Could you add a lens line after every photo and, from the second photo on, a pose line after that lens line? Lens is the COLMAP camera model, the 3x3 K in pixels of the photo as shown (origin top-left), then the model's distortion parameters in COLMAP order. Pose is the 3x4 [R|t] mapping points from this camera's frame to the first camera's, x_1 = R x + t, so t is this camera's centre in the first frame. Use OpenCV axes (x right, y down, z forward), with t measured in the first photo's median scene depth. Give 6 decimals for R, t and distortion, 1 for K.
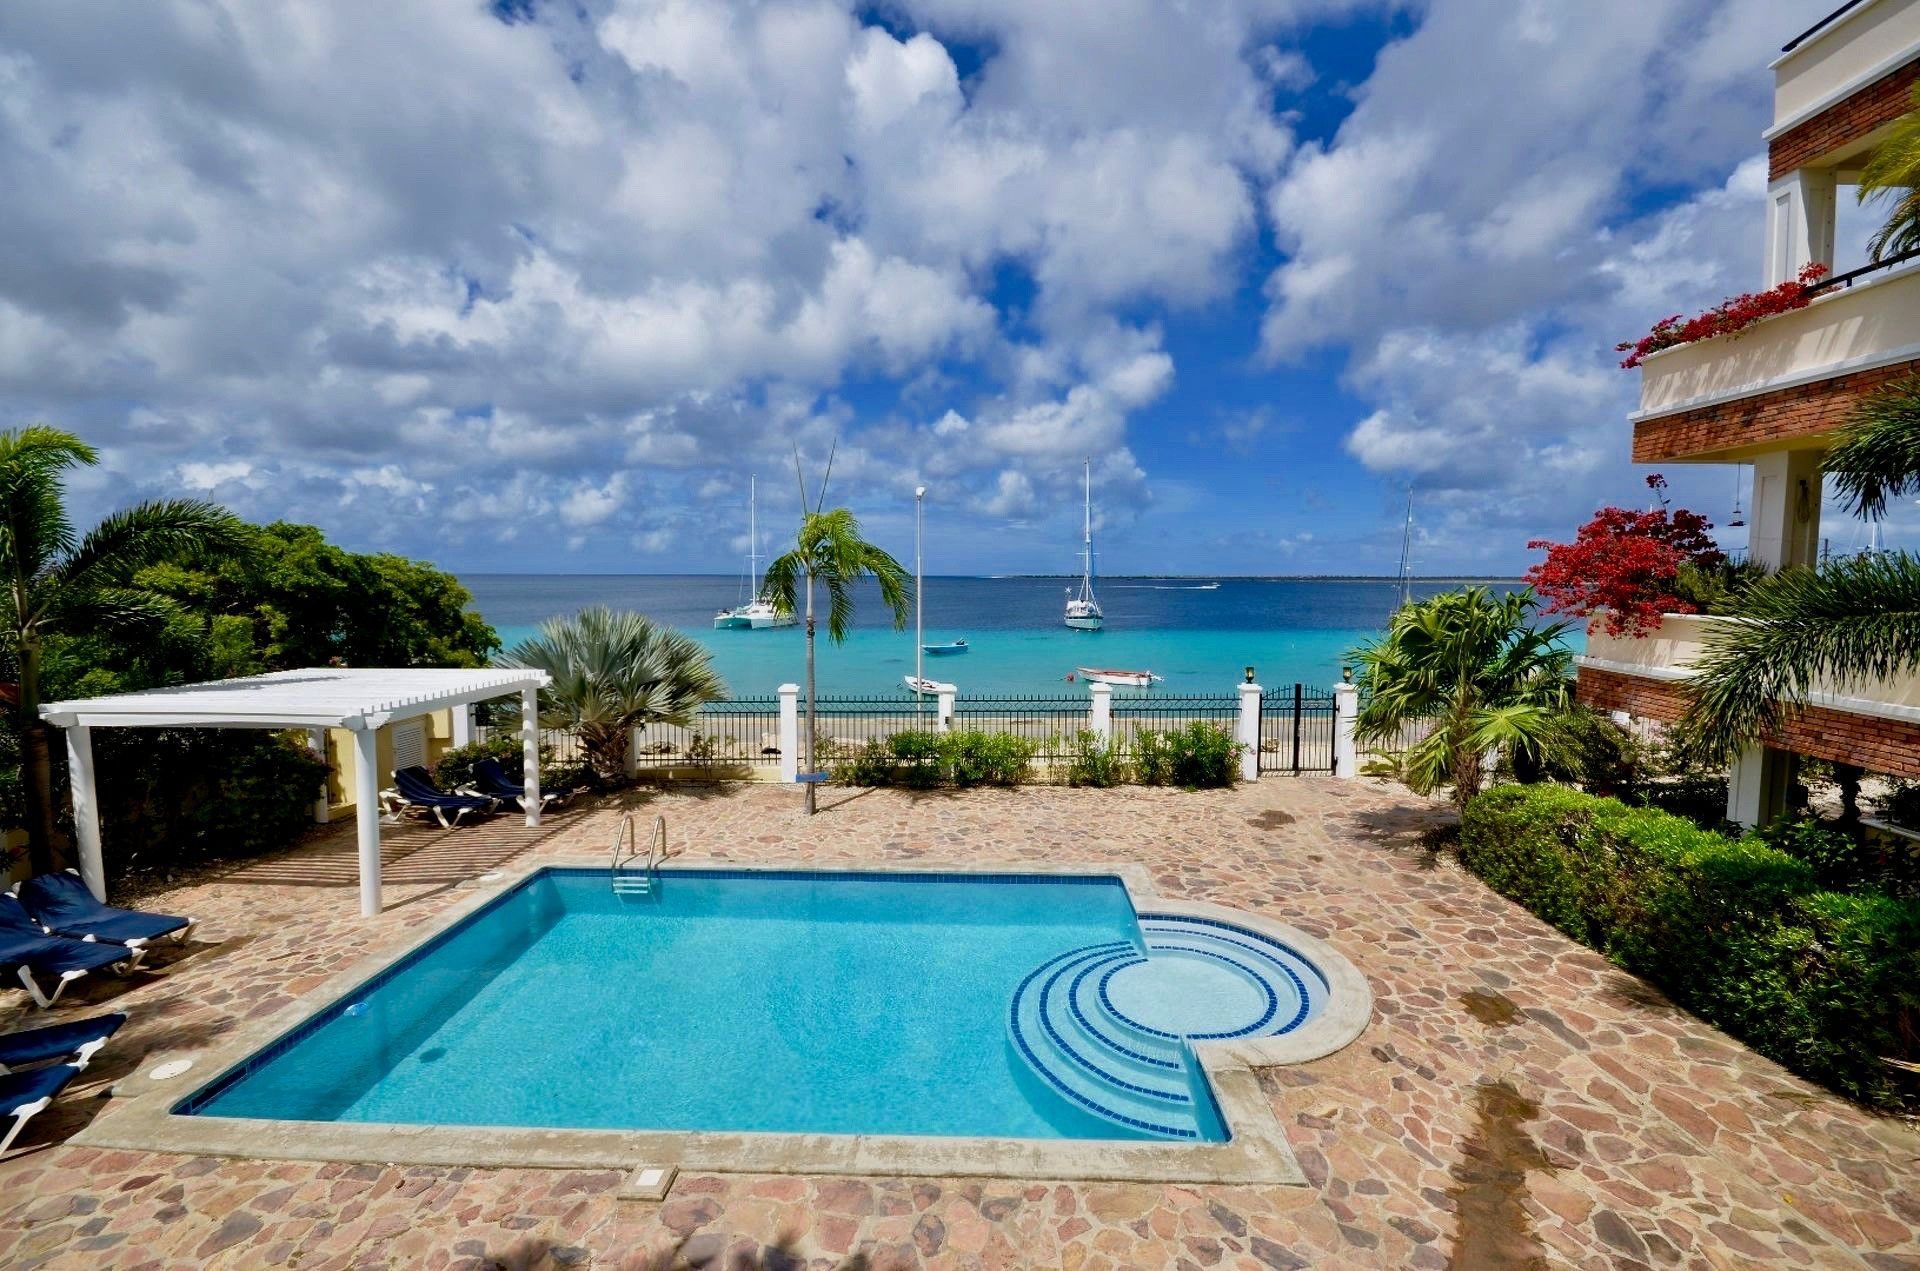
lens RADIAL K [[826.3, 0, 960.0], [0, 826.3, 635.5], [0, 0, 1]] dist [-0.003844, -0.000116]
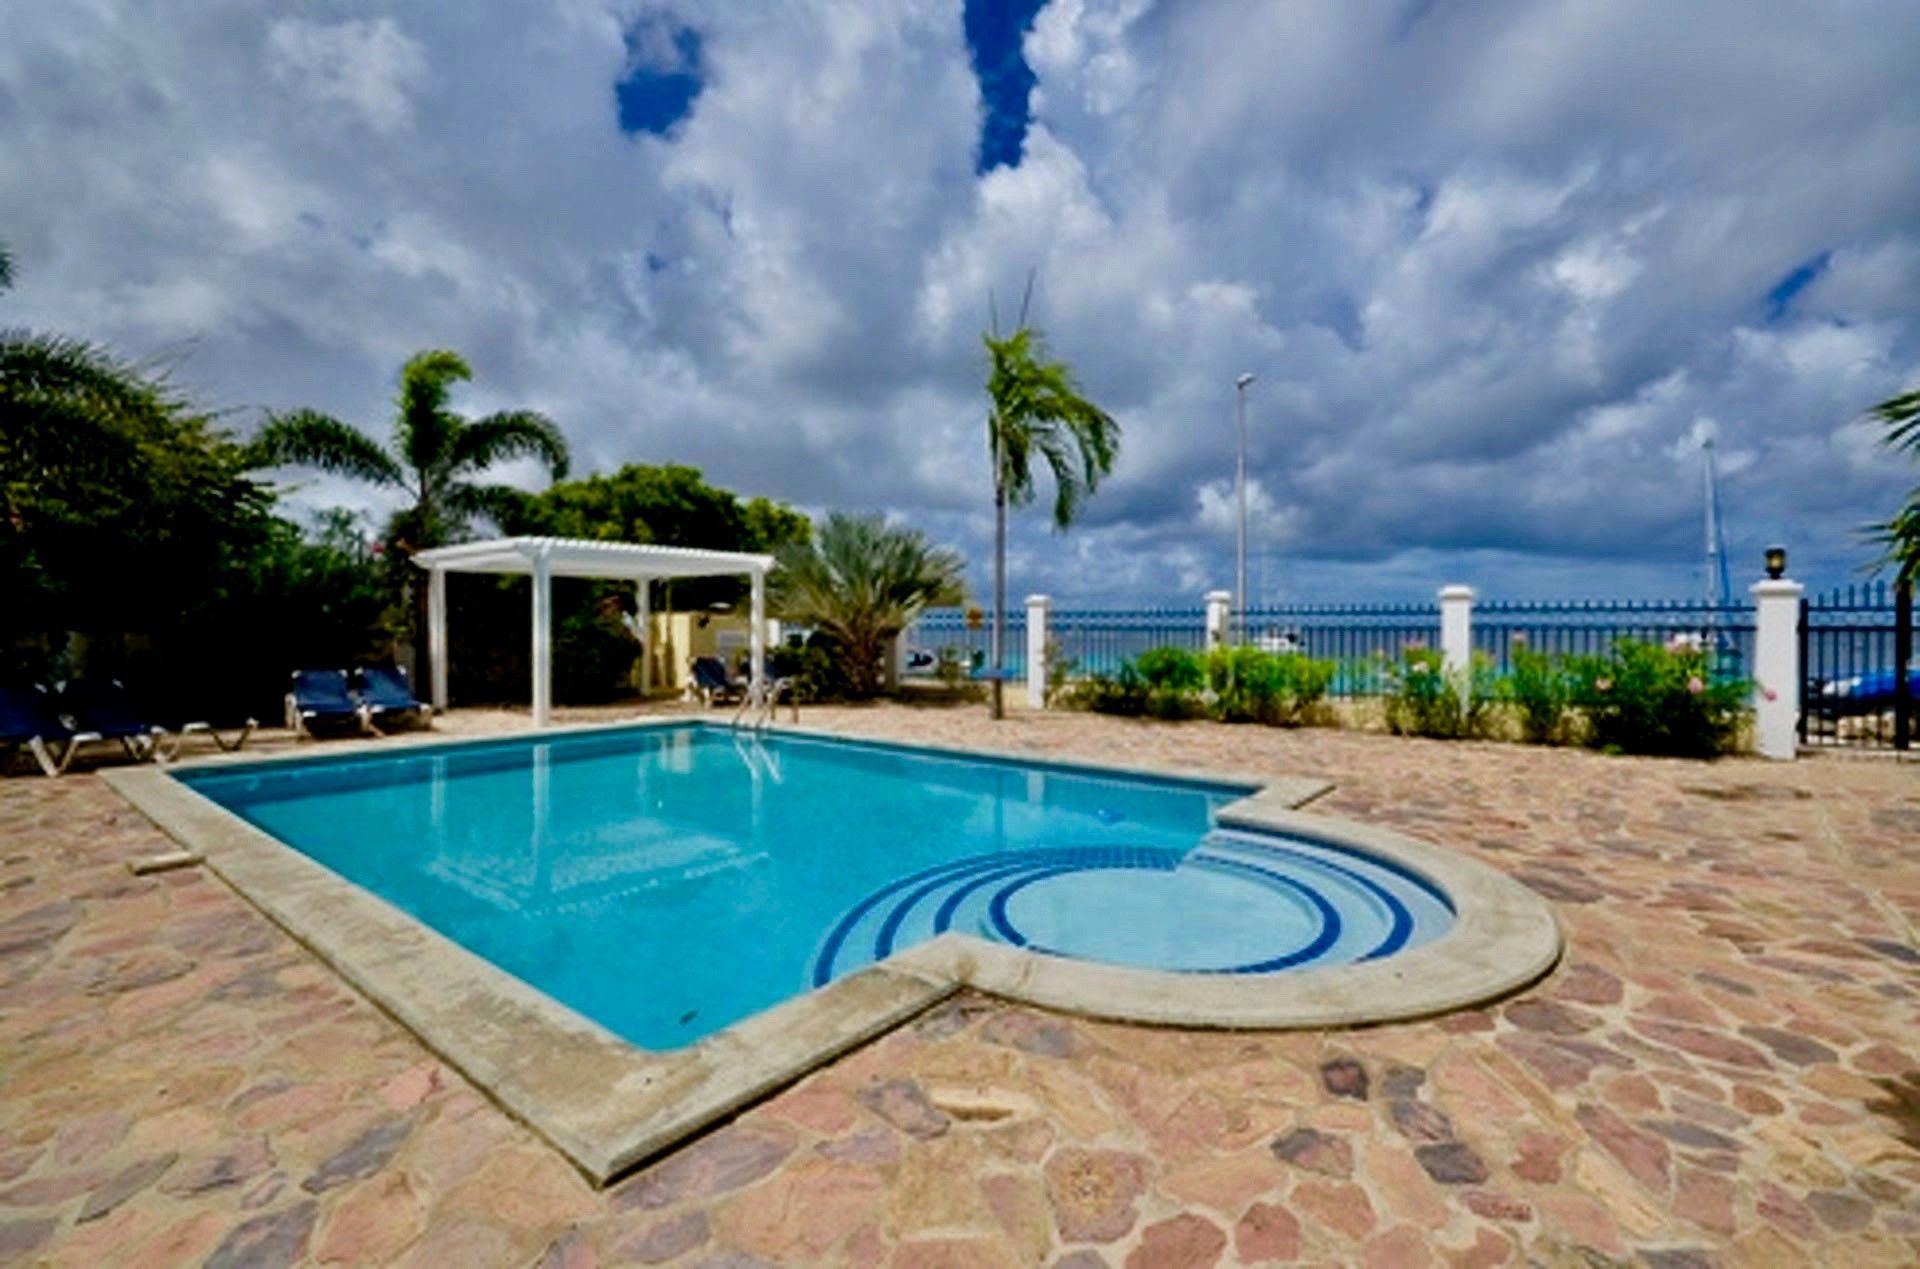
lens RADIAL K [[826.3, 0, 960.0], [0, 826.3, 634.5], [0, 0, 1]] dist [-0.003844, -0.000116]
pose [[0.811546, 0.009301, -0.584214, 0.396104], [-0.039983, 0.998414, -0.039646, 0.235841], [0.582919, 0.055533, 0.810631, 0.422428]]
